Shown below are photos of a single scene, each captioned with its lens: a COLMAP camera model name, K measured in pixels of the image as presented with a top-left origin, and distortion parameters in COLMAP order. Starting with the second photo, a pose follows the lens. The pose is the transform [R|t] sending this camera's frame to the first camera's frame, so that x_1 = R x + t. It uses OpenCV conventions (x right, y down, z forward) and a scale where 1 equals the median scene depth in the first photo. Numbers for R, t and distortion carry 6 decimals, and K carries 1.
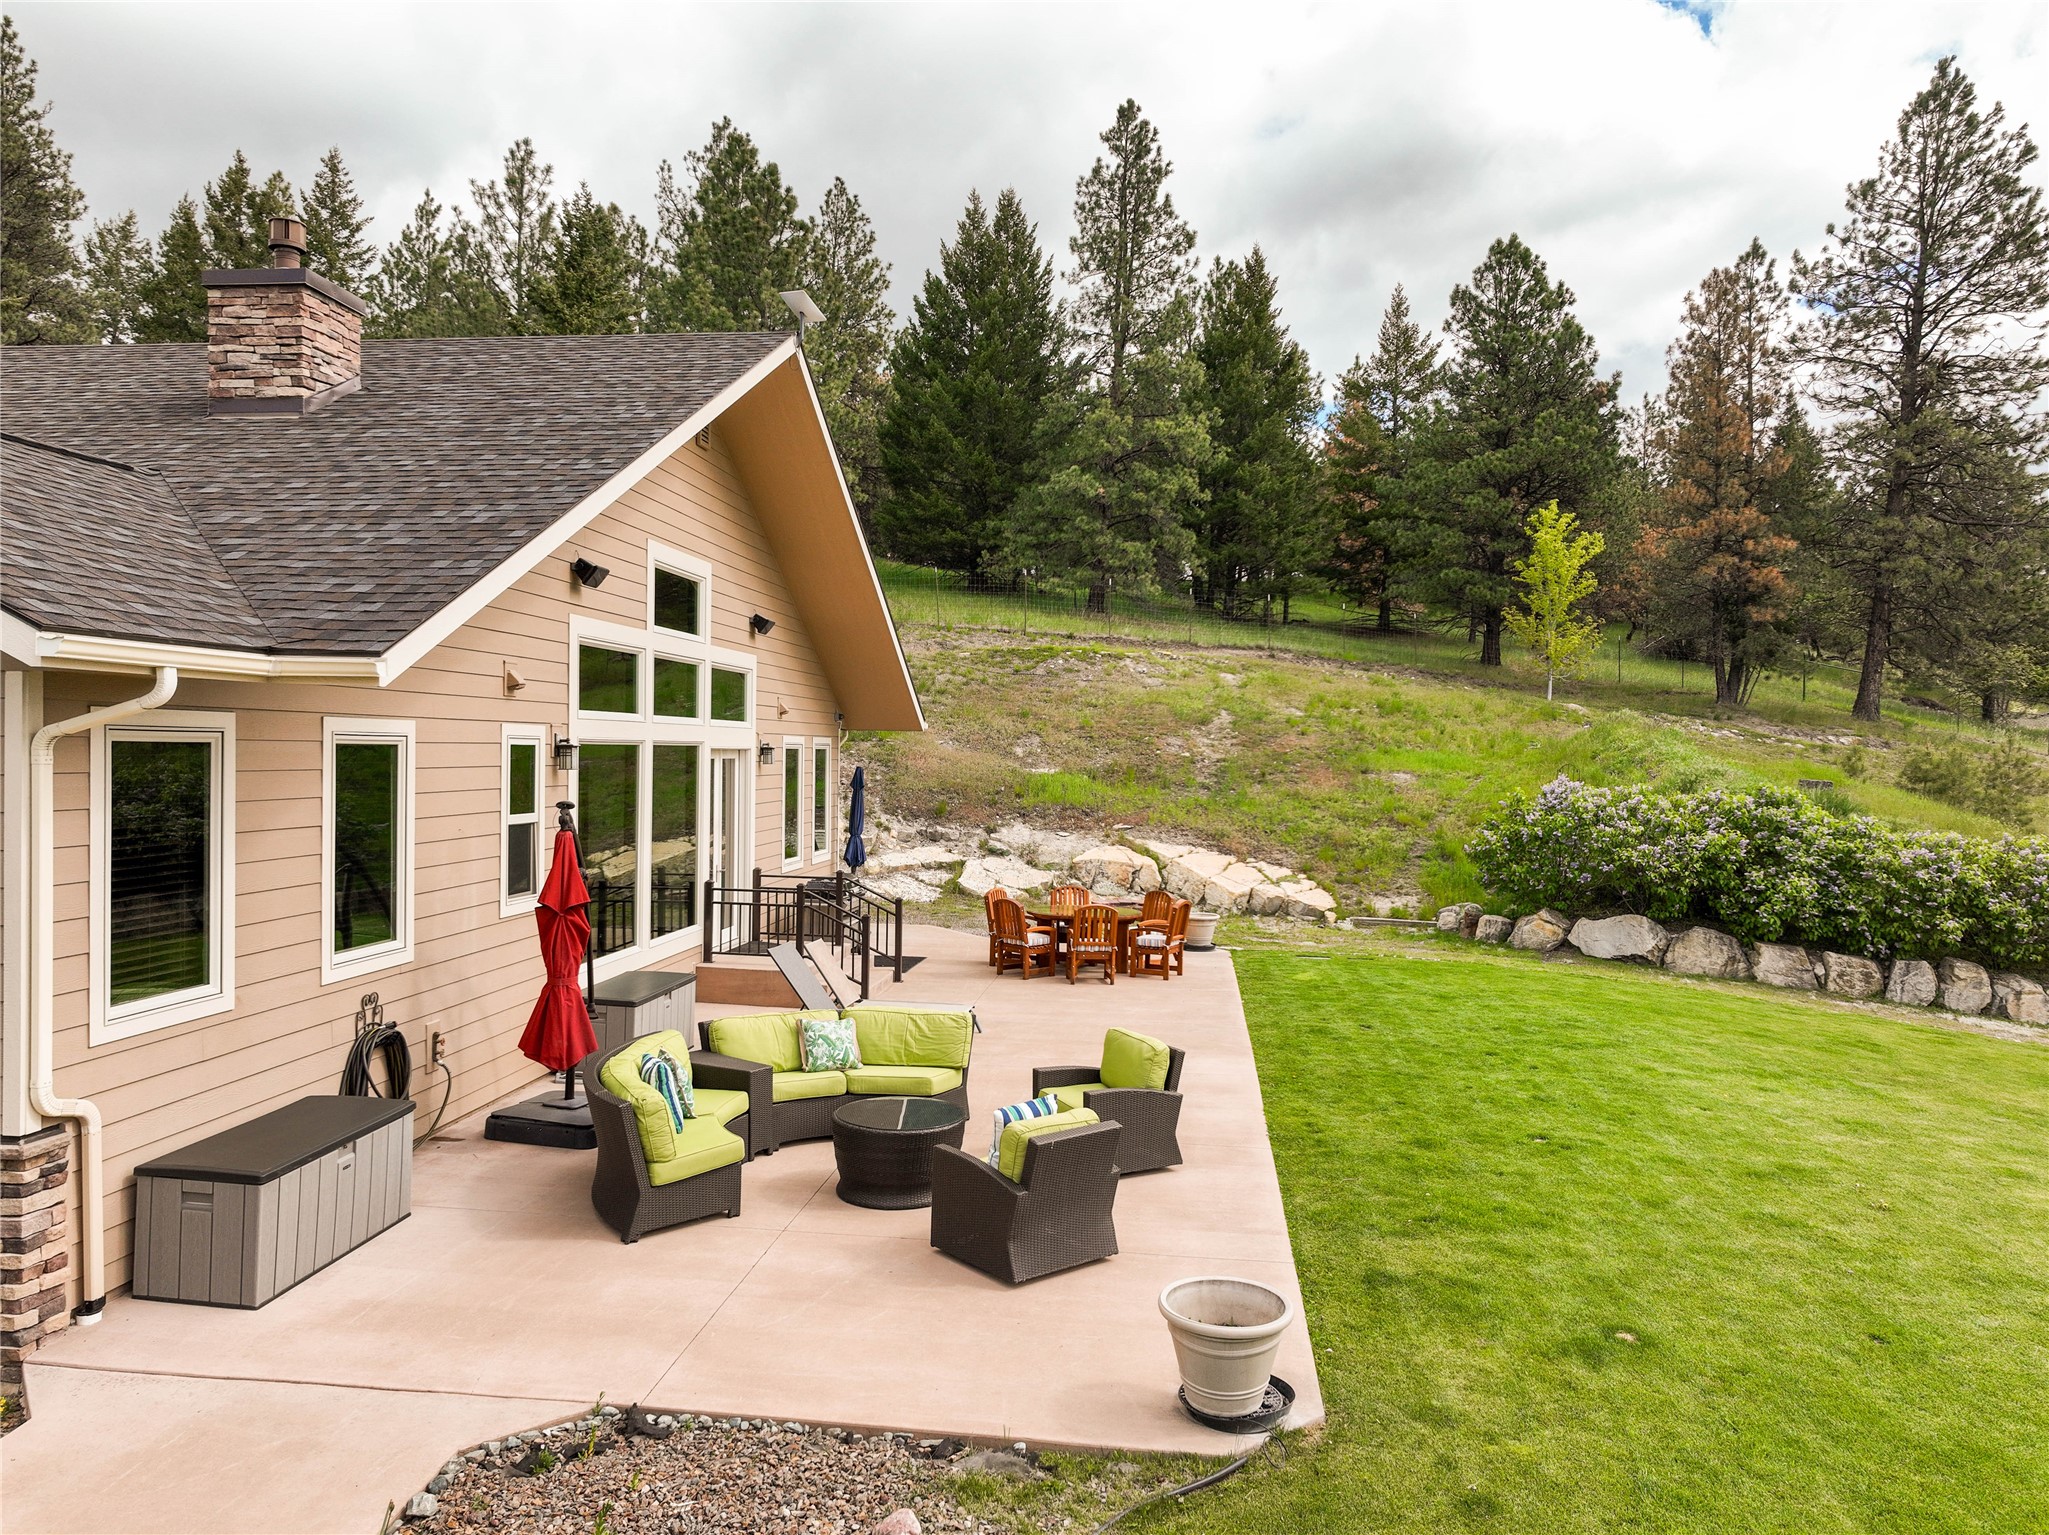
lens RADIAL K [[1453.5, 0, 1032.7], [0, 1453.5, 774.8], [0, 0, 1]] dist [0.004846, 0.009989]
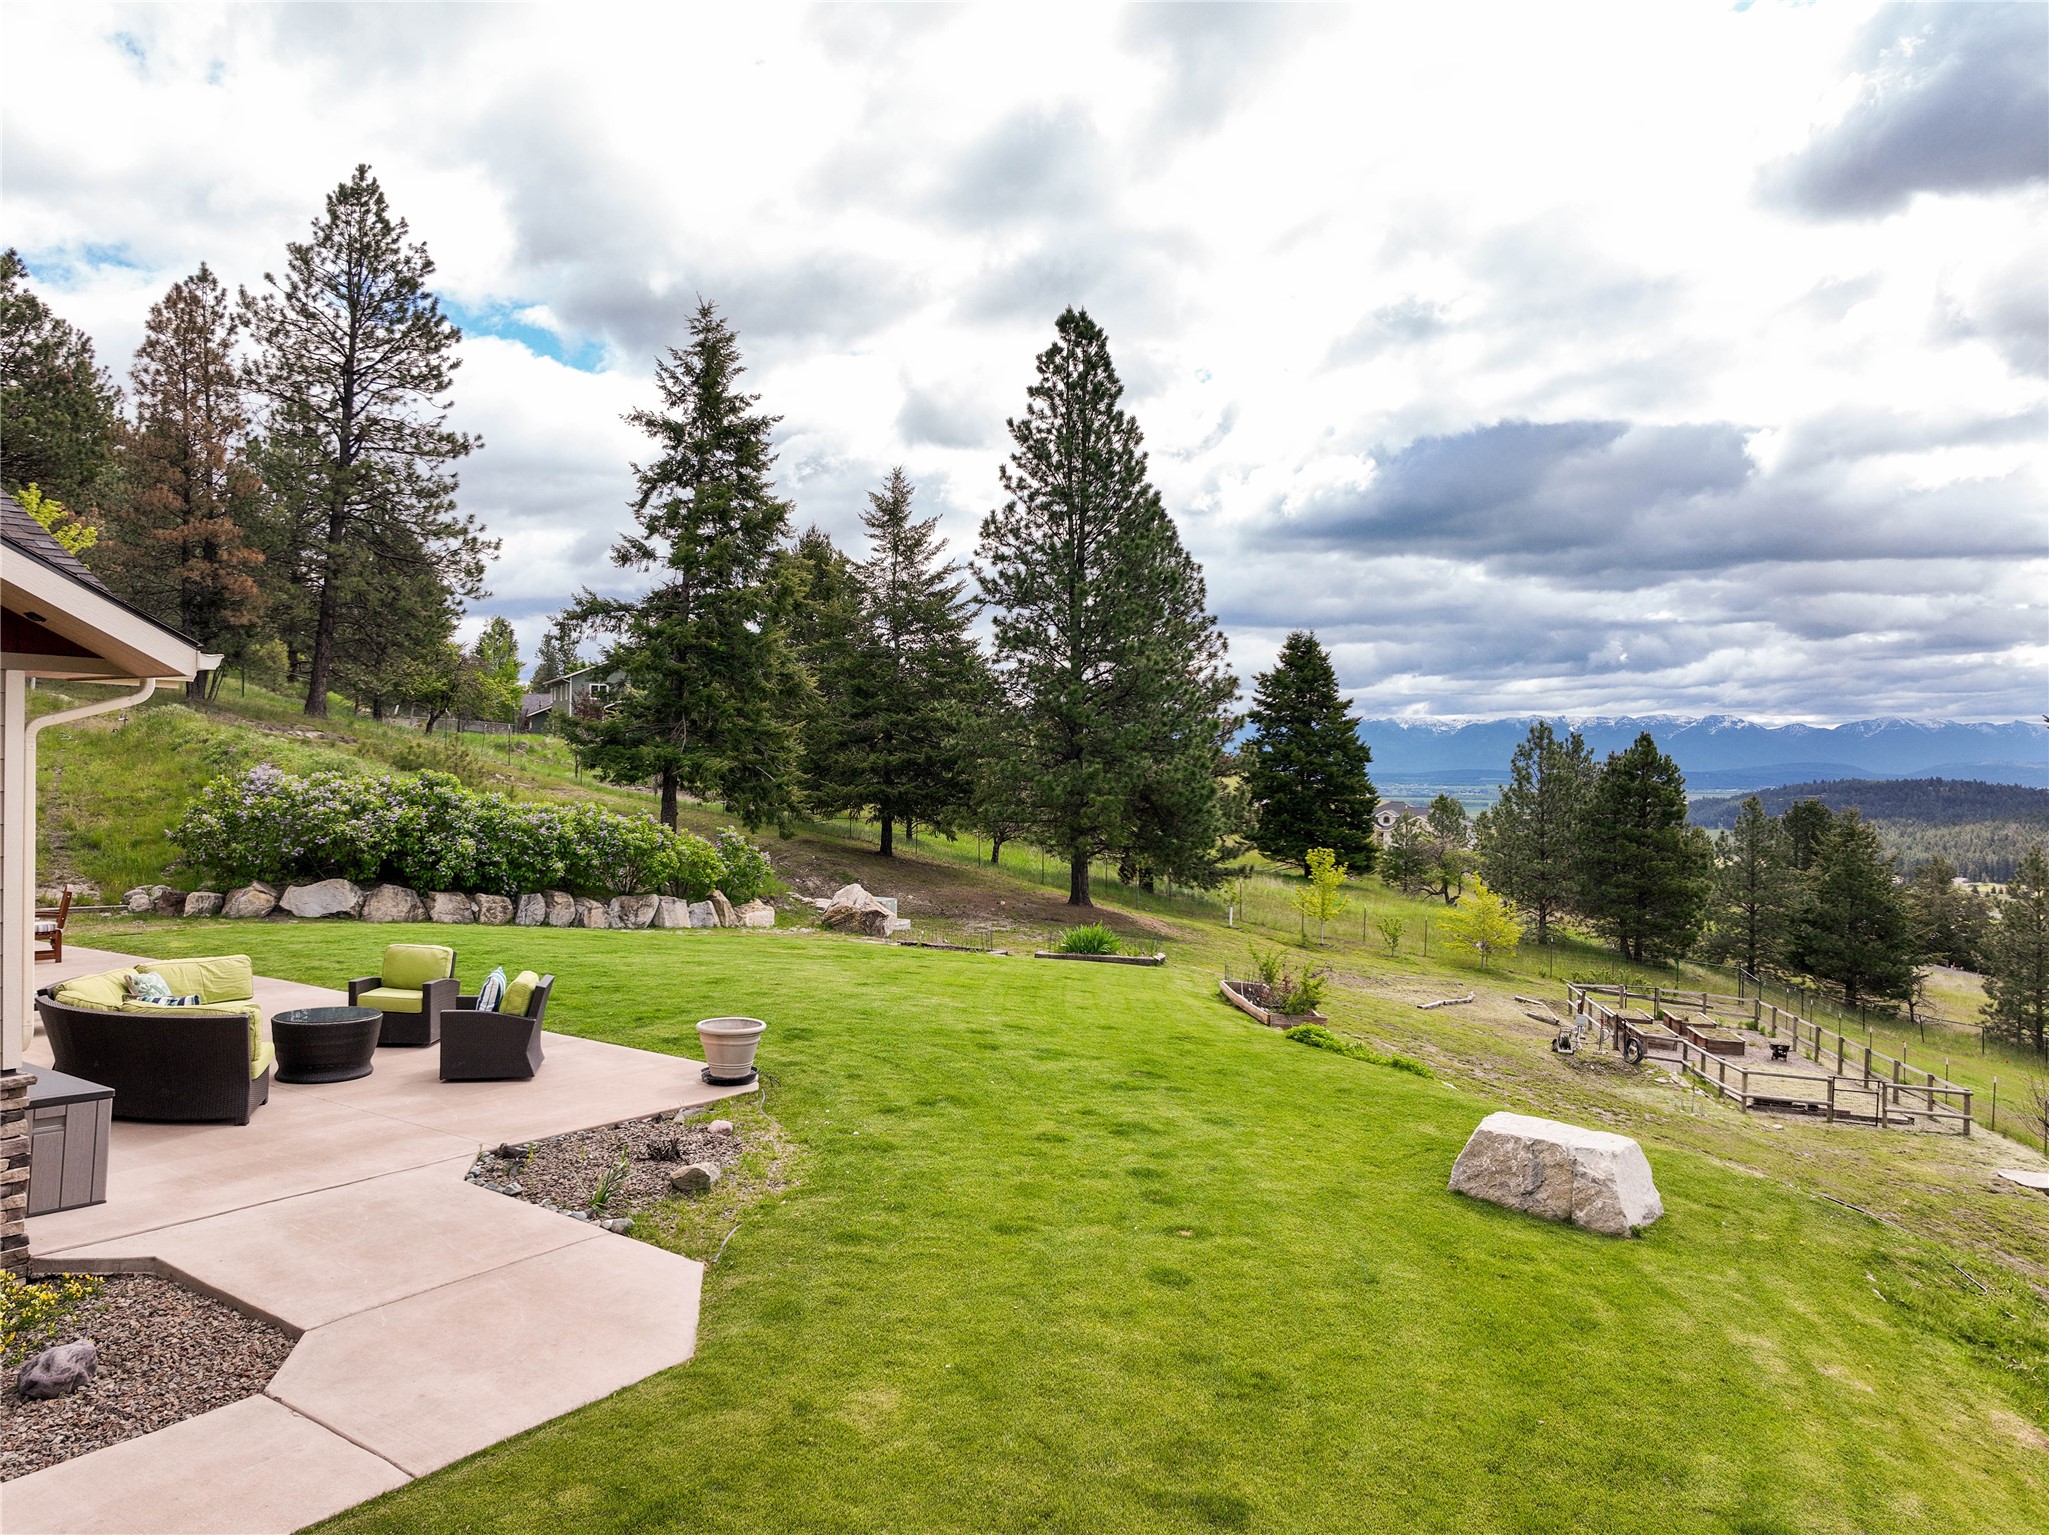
lens RADIAL K [[1453.5, 0, 1008.5], [0, 1453.5, 772.5], [0, 0, 1]] dist [0.004846, 0.009989]
pose [[0.483059, -0.012936, 0.875492, -0.387165], [0.009348, 0.999910, 0.009617, 0.001092], [-0.875538, 0.003539, 0.483137, -0.078261]]
